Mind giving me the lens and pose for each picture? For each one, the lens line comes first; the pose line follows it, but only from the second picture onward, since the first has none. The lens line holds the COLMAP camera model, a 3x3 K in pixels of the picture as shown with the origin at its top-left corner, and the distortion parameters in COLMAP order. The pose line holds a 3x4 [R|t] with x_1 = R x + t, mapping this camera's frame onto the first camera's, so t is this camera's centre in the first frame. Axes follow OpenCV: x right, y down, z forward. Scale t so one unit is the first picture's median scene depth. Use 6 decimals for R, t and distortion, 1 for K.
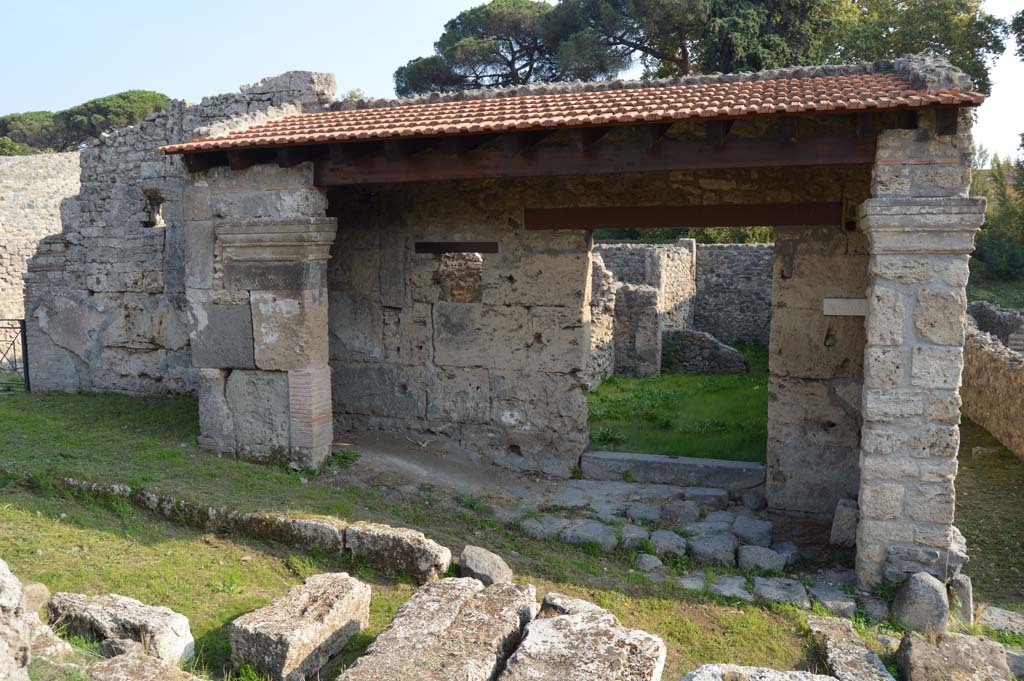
lens RADIAL K [[814.5, 0, 515.5], [0, 814.5, 341.2], [0, 0, 1]] dist [-0.089378, 0.034591]
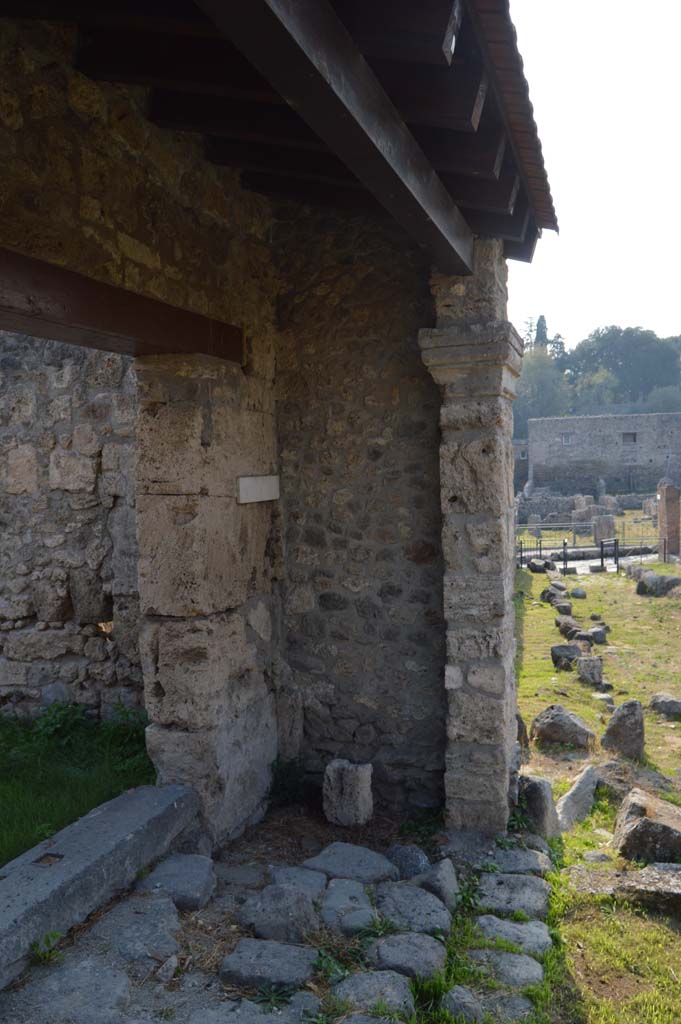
lens RADIAL K [[814.5, 0, 357.8], [0, 814.5, 528.4], [0, 0, 1]] dist [-0.089378, 0.034591]
pose [[-0.032142, -0.064672, 0.997389, -0.227809], [0.143269, 0.987301, 0.068635, -0.039061], [-0.989162, 0.145100, -0.022468, 0.818858]]
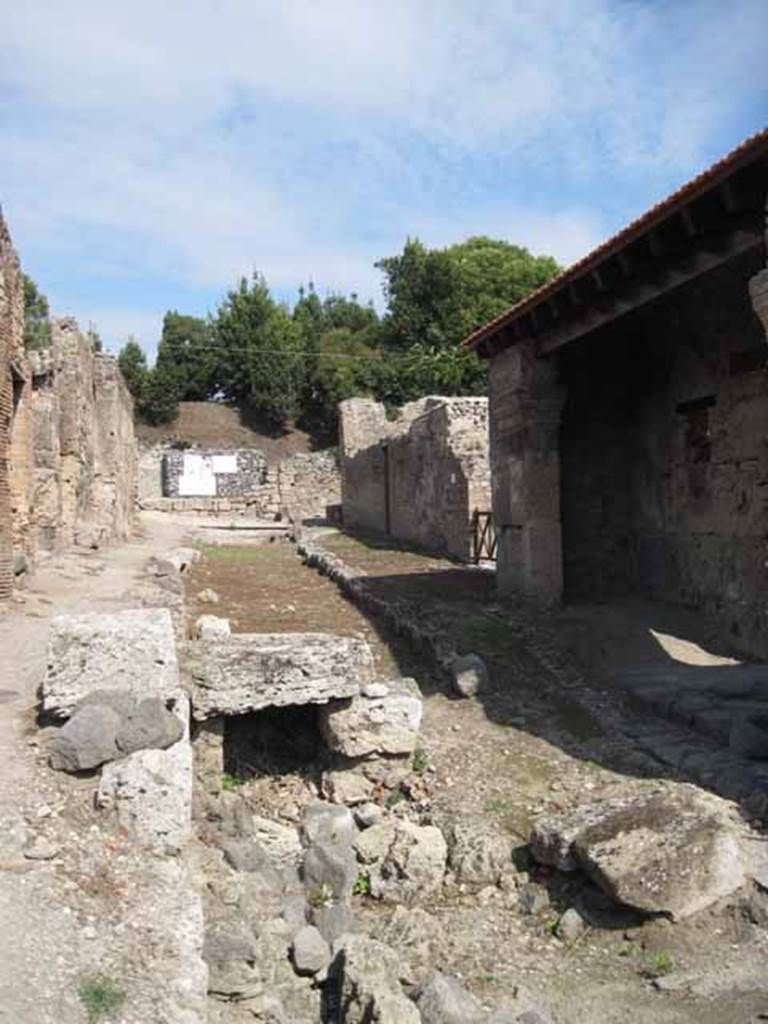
lens RADIAL K [[1068.7, 0, 385.8], [0, 1068.7, 517.8], [0, 0, 1]] dist [-0.060185, 0.000000]
pose [[0.471148, -0.008059, -0.882018, 0.852246], [-0.078445, 0.995613, -0.051000, 0.106131], [0.878559, 0.093218, 0.468449, 0.129431]]
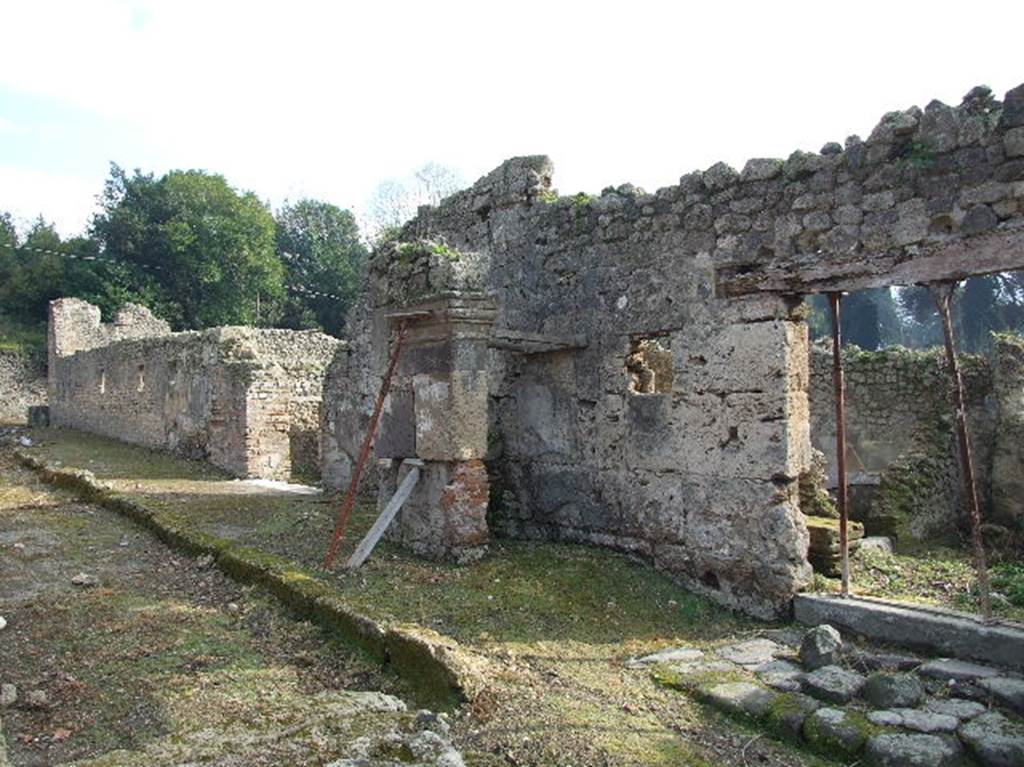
lens RADIAL K [[835.1, 0, 515.8], [0, 835.1, 377.7], [0, 0, 1]] dist [-0.057551, 0.006005]
pose [[0.849959, -0.023718, -0.526315, 0.270216], [-0.051299, 0.990514, -0.127480, 0.054900], [0.524346, 0.135353, 0.840679, 0.215845]]
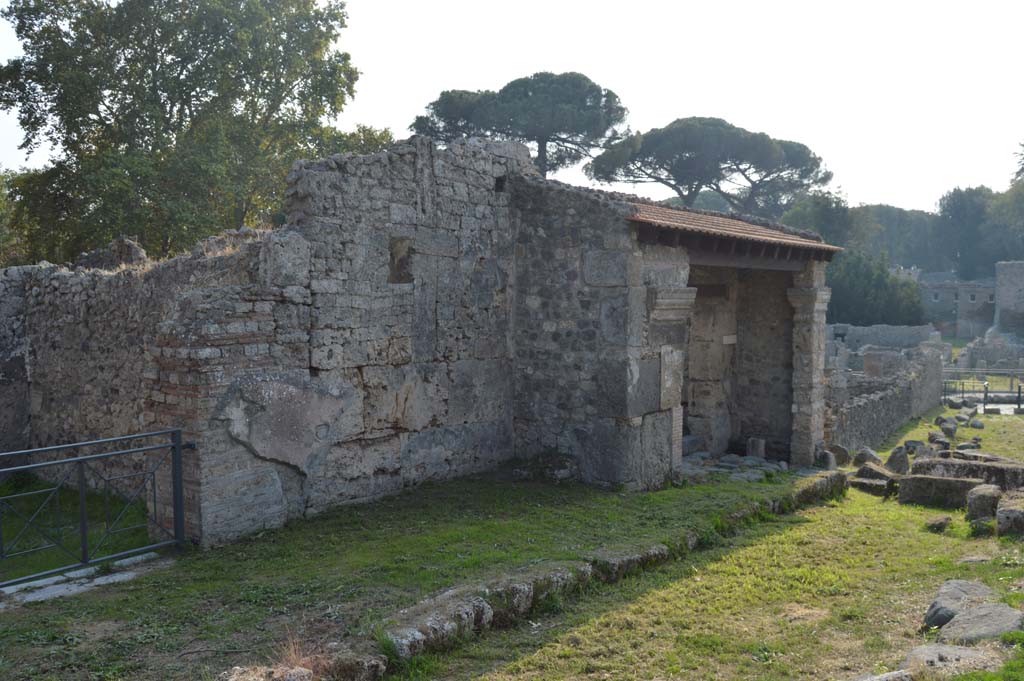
lens RADIAL K [[900.8, 0, 518.9], [0, 900.8, 342.7], [0, 0, 1]] dist [-0.072841, 0.002130]
pose [[0.295918, -0.039267, 0.954406, -1.536949], [0.105274, 0.994409, 0.008272, -0.092030], [-0.949395, 0.098026, 0.298397, 0.732785]]
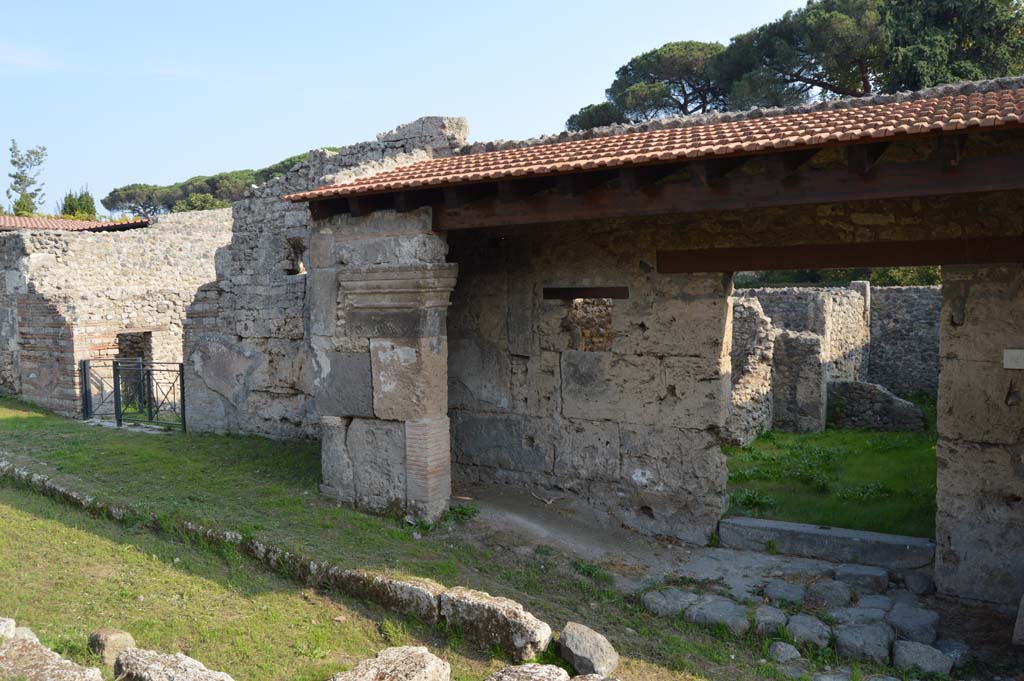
lens RADIAL K [[814.5, 0, 516.7], [0, 814.5, 342.9], [0, 0, 1]] dist [-0.089378, 0.034591]
pose [[0.977107, 0.003679, -0.212718, 0.051529], [-0.014985, 0.998557, -0.051563, -0.007882], [0.212221, 0.053570, 0.975752, 0.066727]]
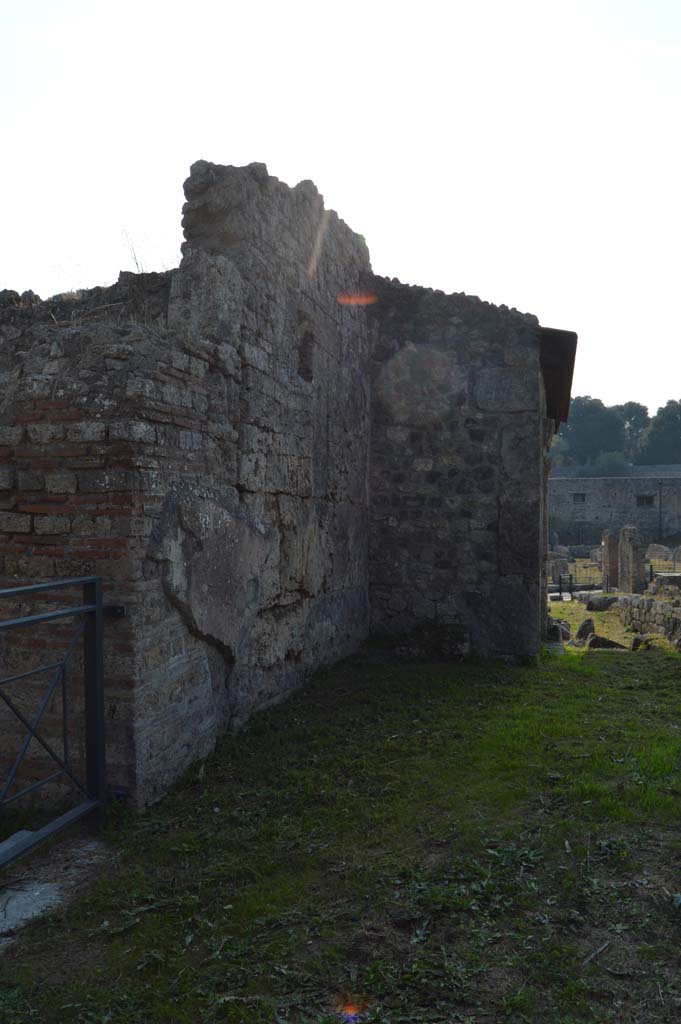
lens RADIAL K [[814.5, 0, 359.9], [0, 814.5, 529.9], [0, 0, 1]] dist [-0.089378, 0.034591]
pose [[-0.095177, -0.003801, 0.995453, -1.215918], [0.114636, 0.993298, 0.014754, -0.049995], [-0.988838, 0.115519, -0.094103, 1.218588]]
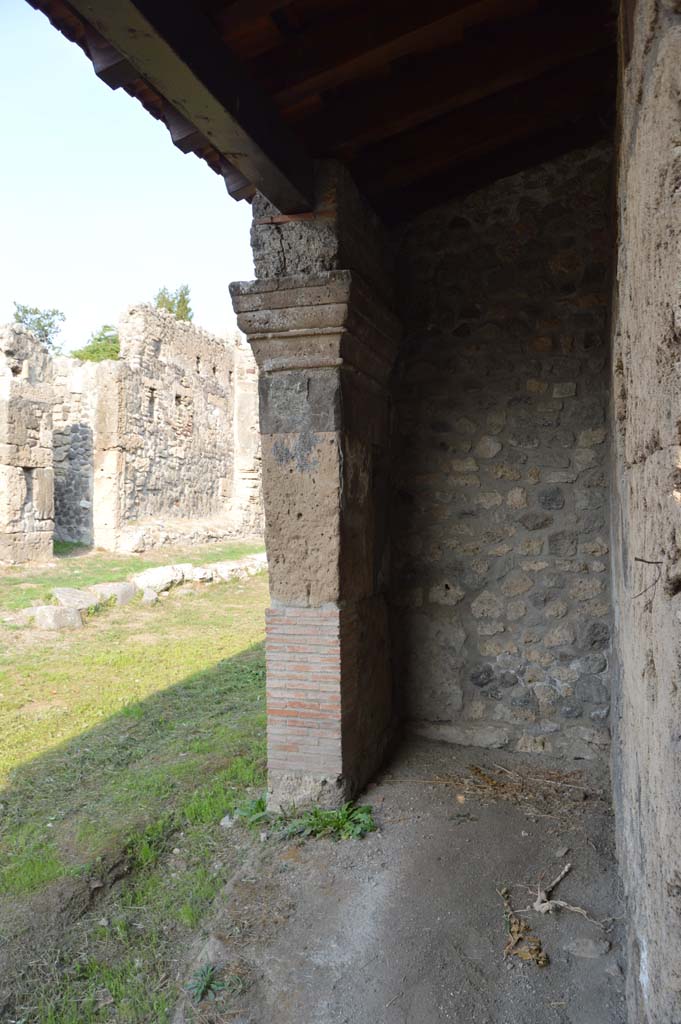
lens RADIAL K [[802.3, 0, 338.8], [0, 802.3, 522.1], [0, 0, 1]] dist [-0.078037, 0.004588]
pose [[0.036123, 0.028850, -0.998931, 0.197457], [-0.114543, 0.993115, 0.024540, -0.025149], [0.992761, 0.113534, 0.039179, 0.920896]]
